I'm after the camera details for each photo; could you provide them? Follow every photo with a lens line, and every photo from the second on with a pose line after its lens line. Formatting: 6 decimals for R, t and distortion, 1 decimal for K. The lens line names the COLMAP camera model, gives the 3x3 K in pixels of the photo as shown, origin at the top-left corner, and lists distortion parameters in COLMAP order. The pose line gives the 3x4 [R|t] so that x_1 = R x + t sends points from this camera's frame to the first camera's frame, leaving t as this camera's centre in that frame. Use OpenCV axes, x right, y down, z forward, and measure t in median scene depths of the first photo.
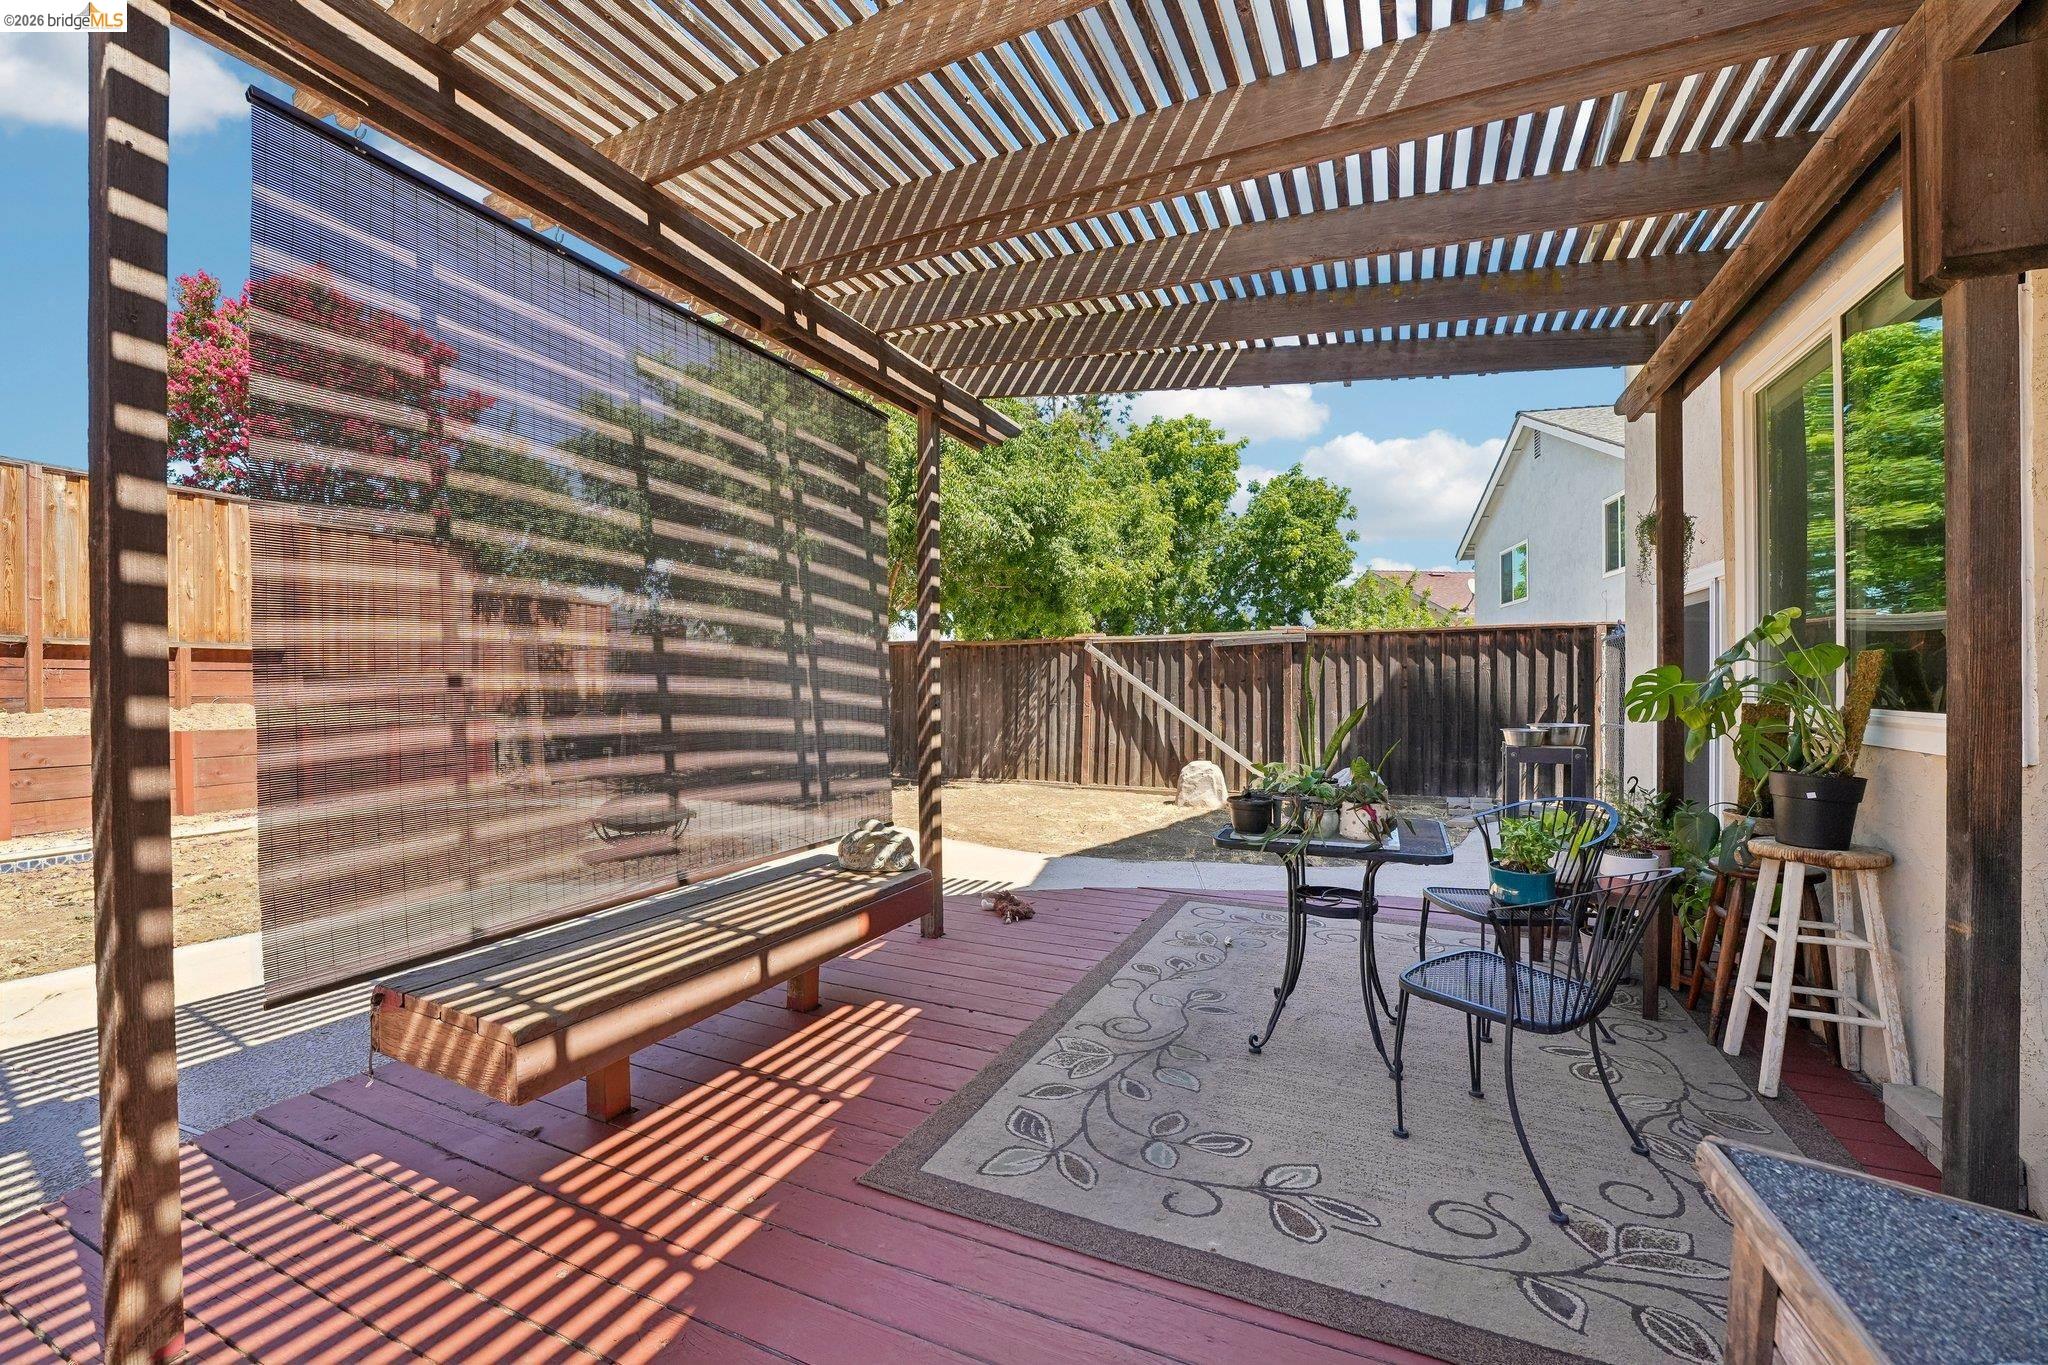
lens RADIAL K [[832.3, 0, 1011.7], [0, 832.3, 687.9], [0, 0, 1]] dist [-0.032558, 0.004290]
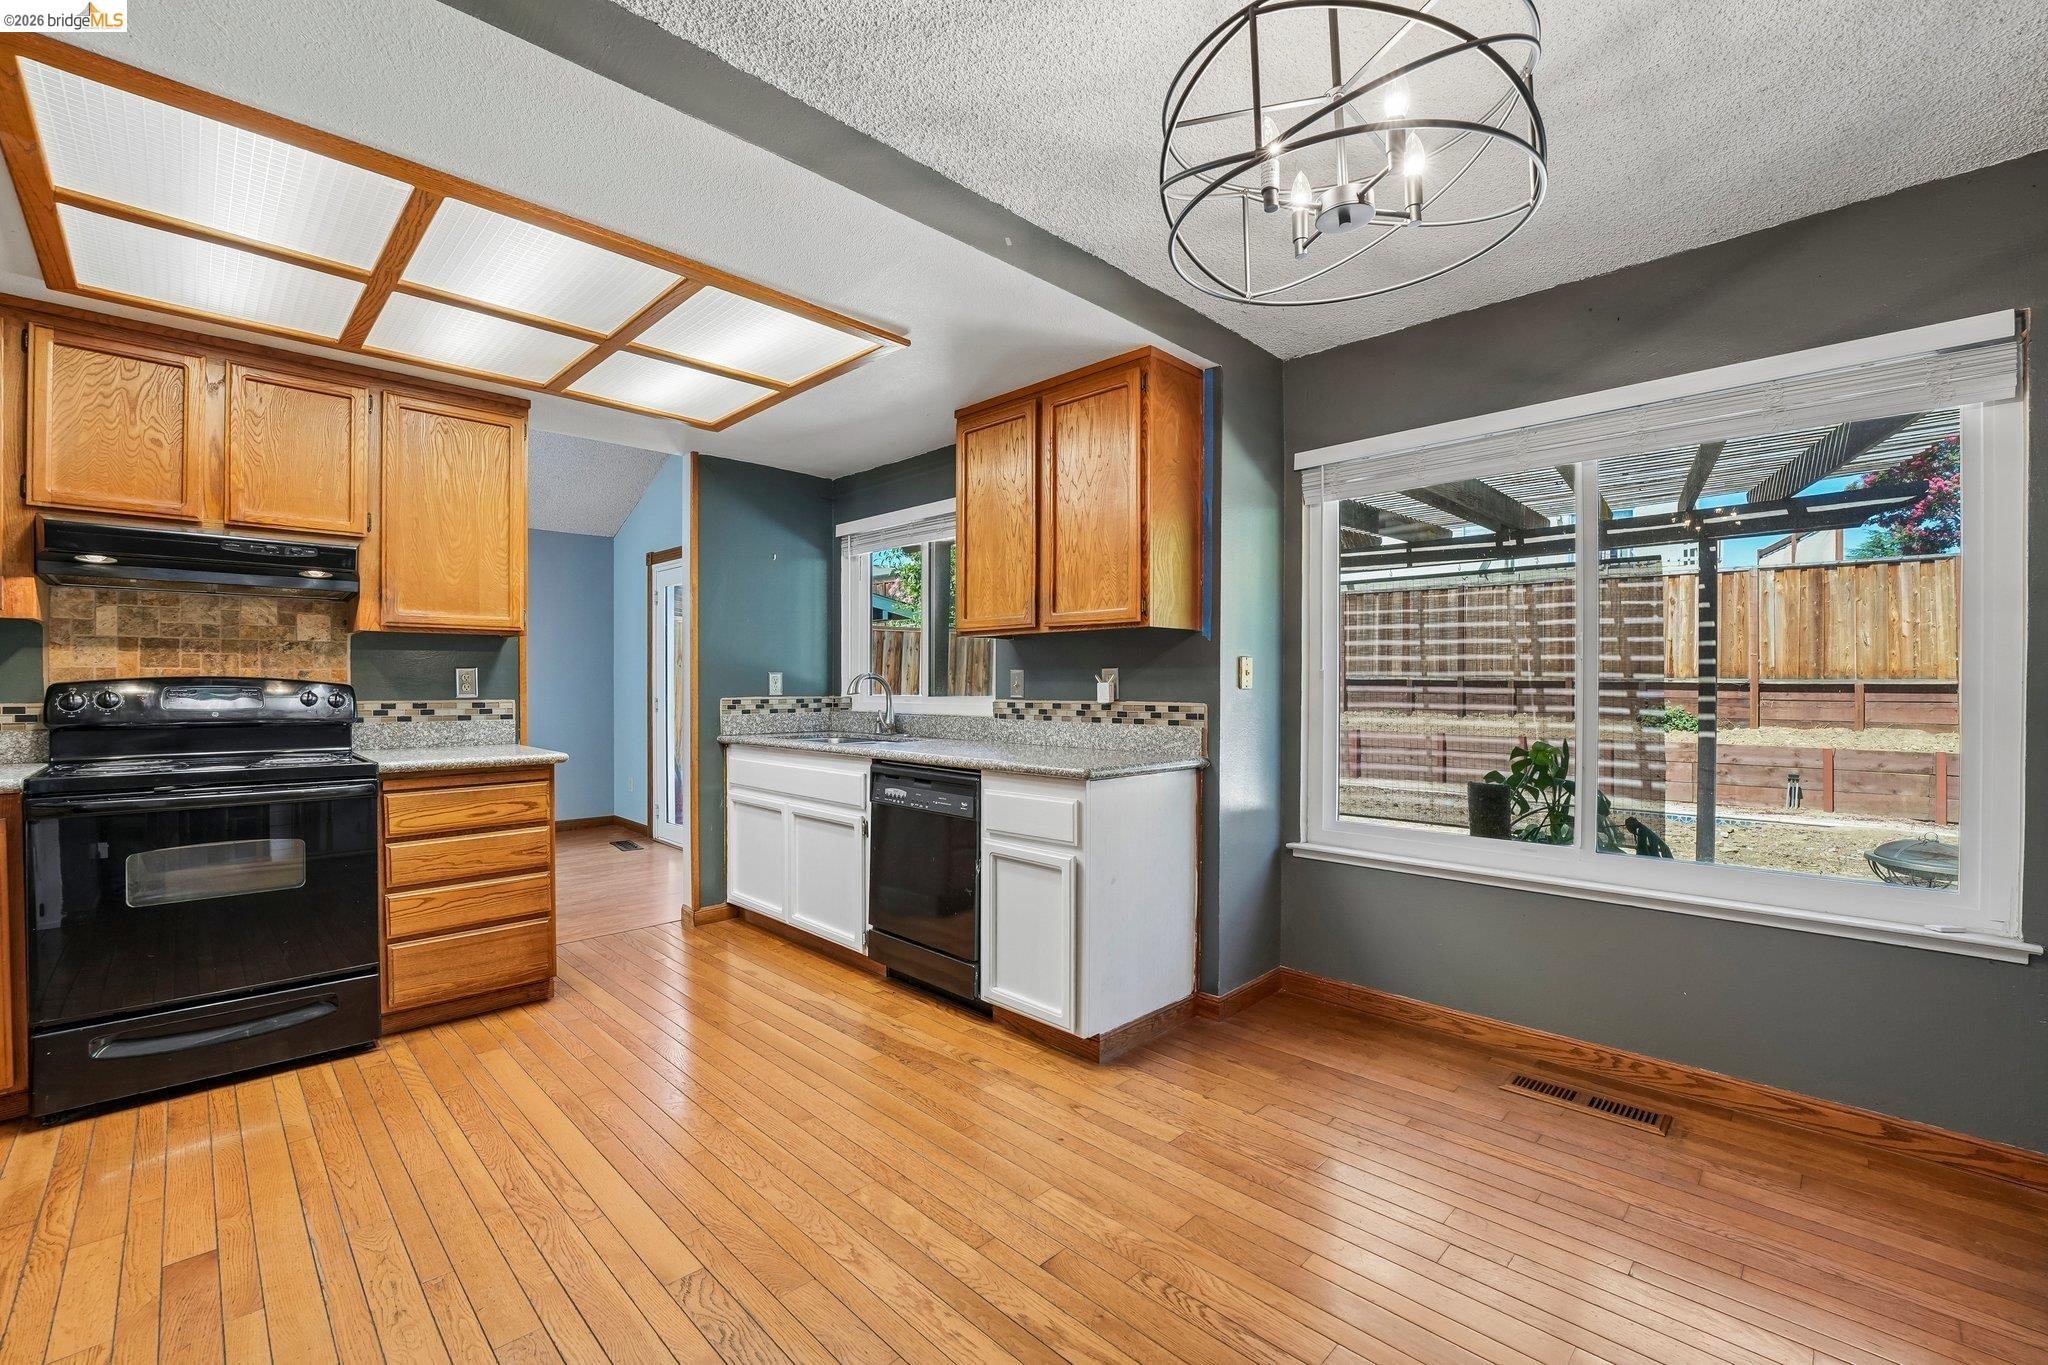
lens RADIAL K [[832.3, 0, 1016.6], [0, 832.3, 688.8], [0, 0, 1]] dist [-0.032558, 0.004290]
pose [[-0.334997, 0.013299, -0.942125, 0.519306], [-0.005649, 0.999854, 0.016122, -0.043098], [0.942202, 0.010723, -0.334873, 0.125840]]
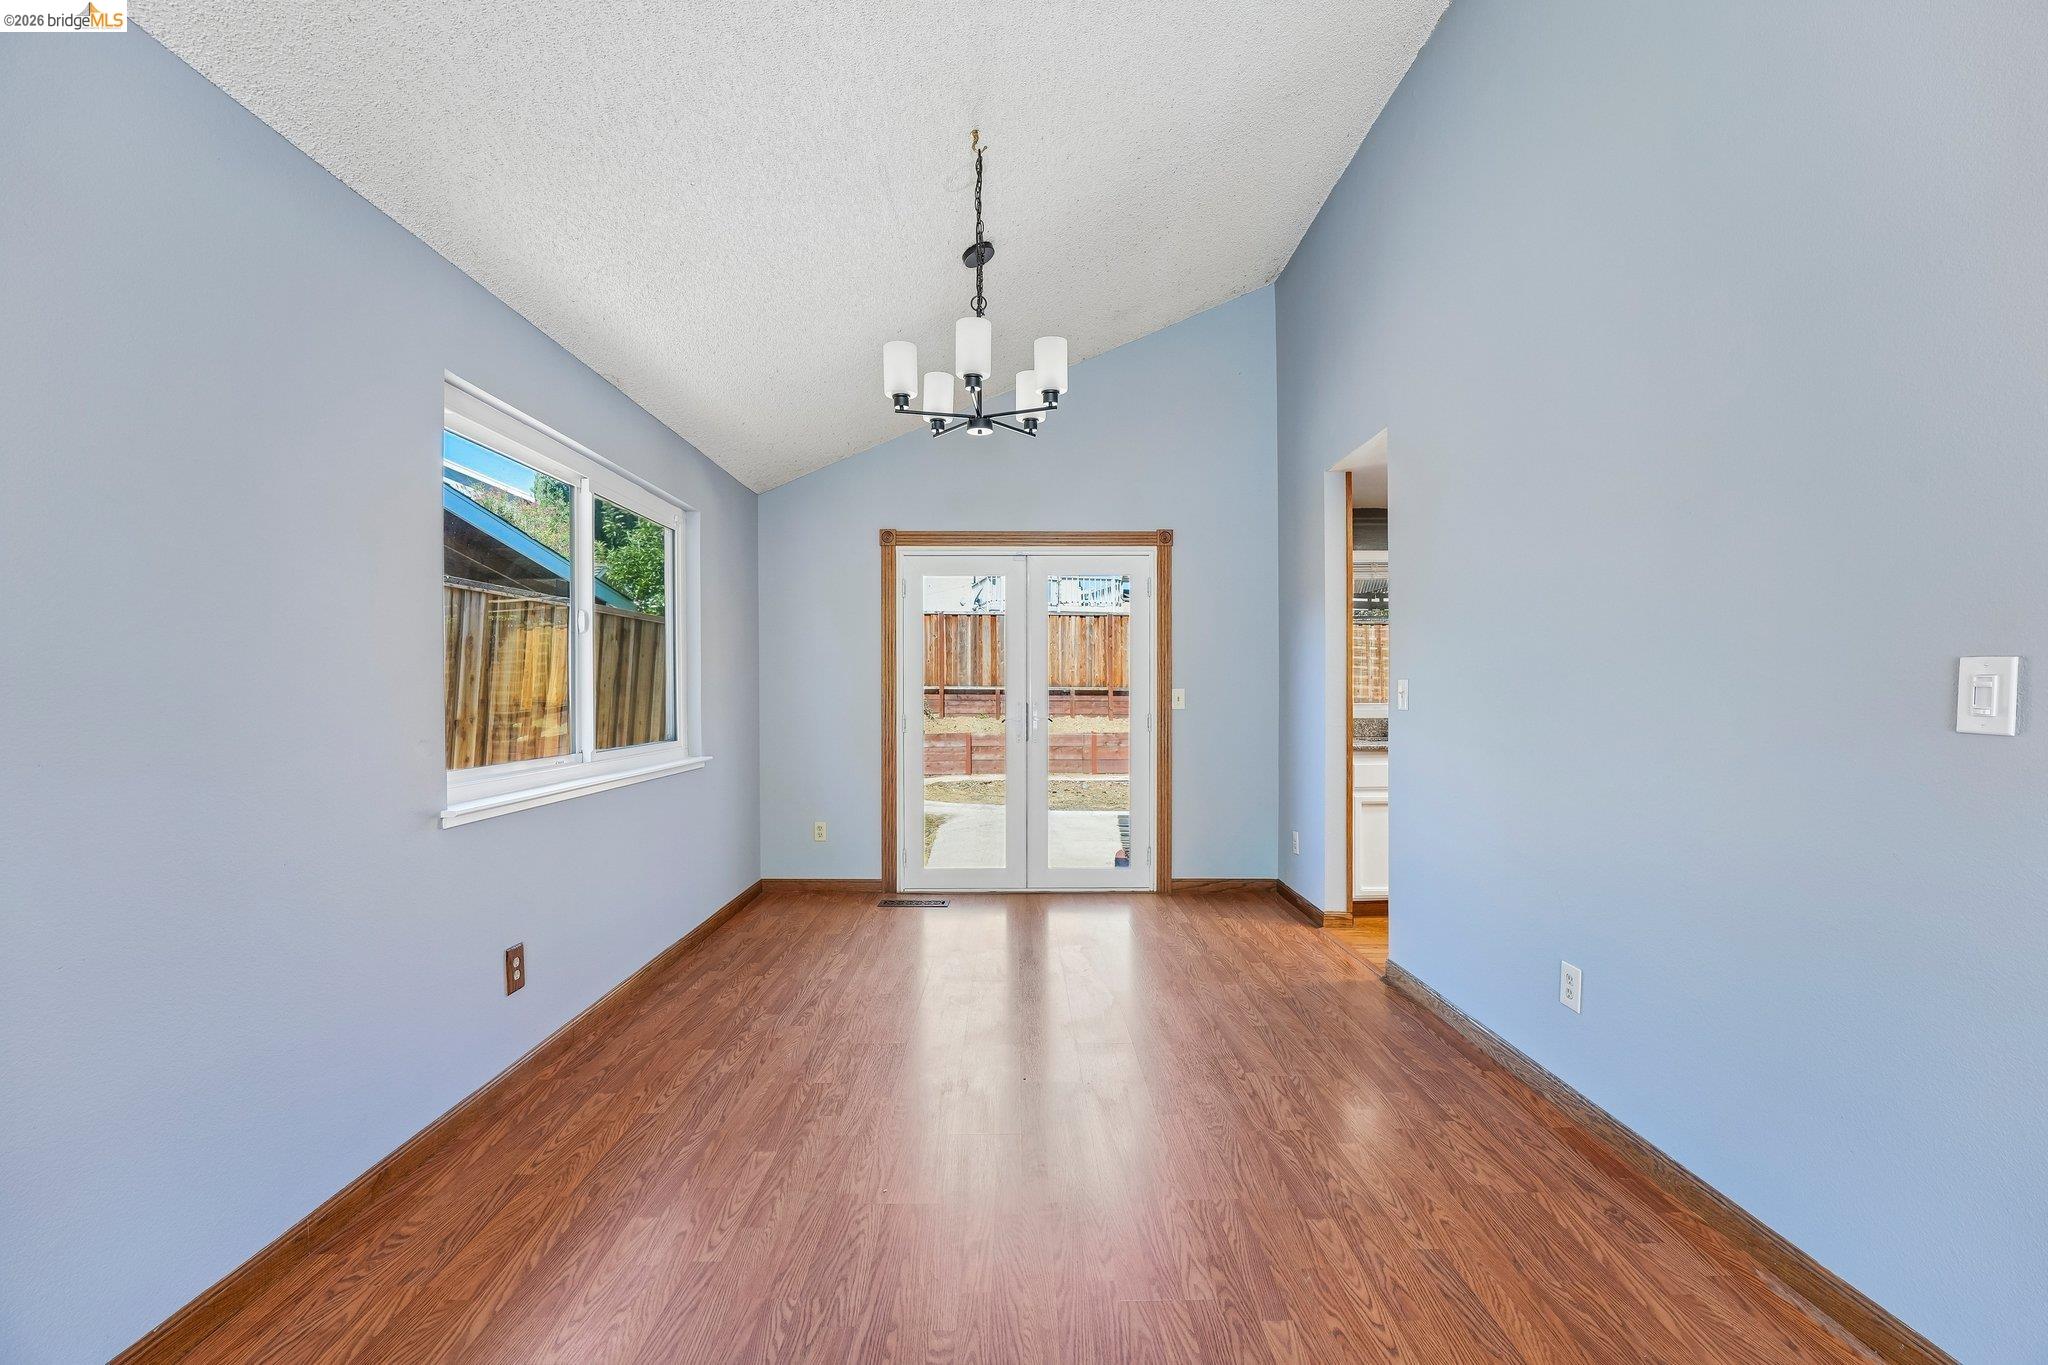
lens RADIAL K [[832.3, 0, 1019.2], [0, 832.3, 696.5], [0, 0, 1]] dist [-0.032558, 0.004290]
pose [[0.412349, 0.012800, -0.910936, 0.522817], [-0.006882, 0.999917, 0.010935, -0.043835], [0.911000, 0.001760, 0.412403, -0.377385]]
